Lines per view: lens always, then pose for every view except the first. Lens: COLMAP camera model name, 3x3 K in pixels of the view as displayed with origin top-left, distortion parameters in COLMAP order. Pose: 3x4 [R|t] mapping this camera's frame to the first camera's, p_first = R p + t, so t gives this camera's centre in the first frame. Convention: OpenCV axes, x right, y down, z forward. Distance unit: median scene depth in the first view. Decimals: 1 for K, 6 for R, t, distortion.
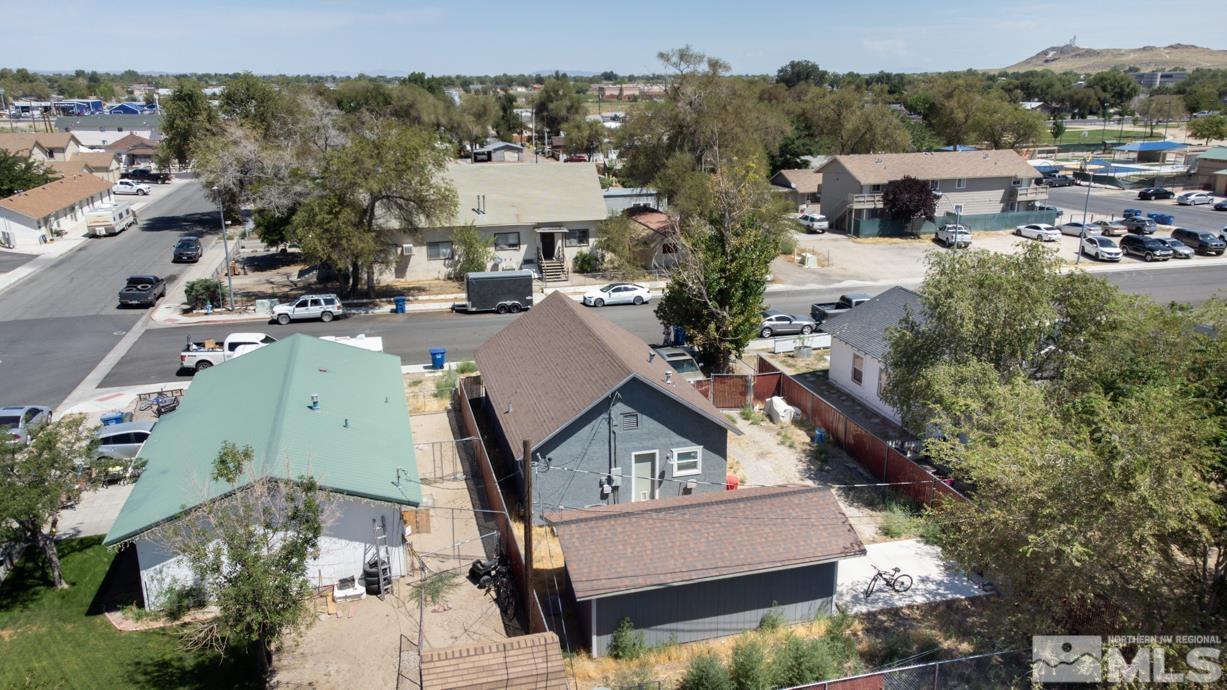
lens RADIAL K [[908.9, 0, 613.5], [0, 908.9, 345.0], [0, 0, 1]] dist [0.014501, 0.082362]
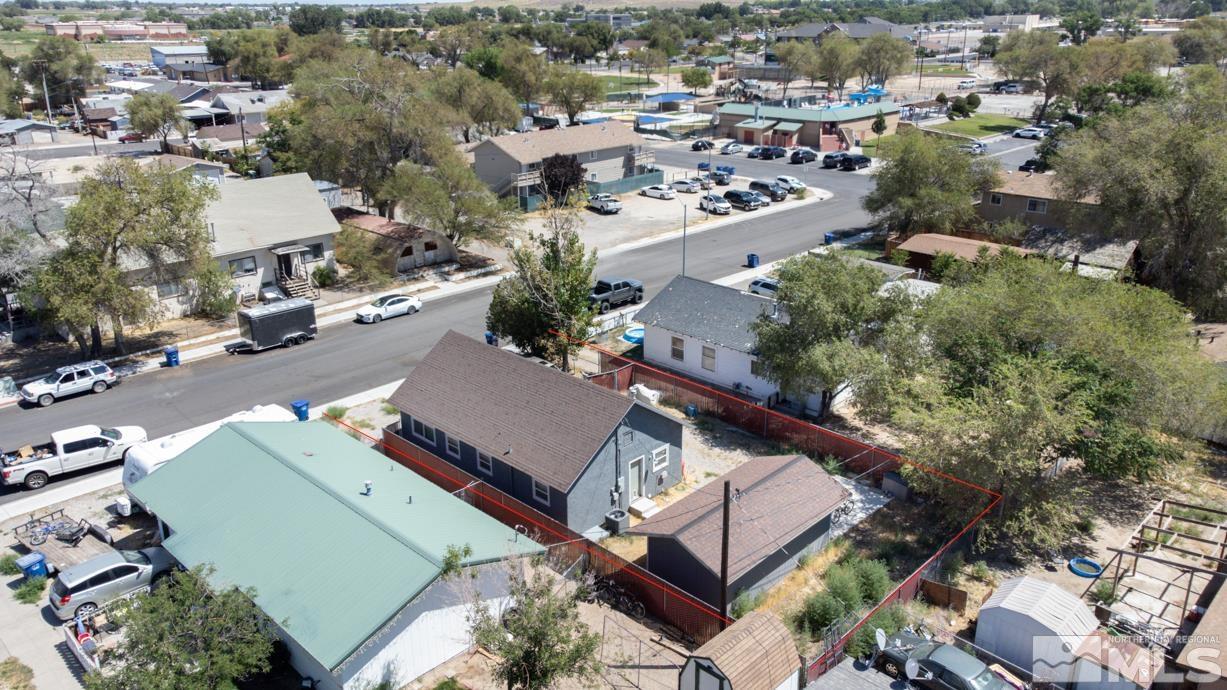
lens RADIAL K [[908.9, 0, 613.5], [0, 908.9, 345.0], [0, 0, 1]] dist [0.014501, 0.082362]
pose [[0.863423, -0.177545, 0.472207, -0.246847], [0.146208, 0.983919, 0.102603, -0.074658], [-0.482830, -0.019549, 0.875496, -0.027283]]
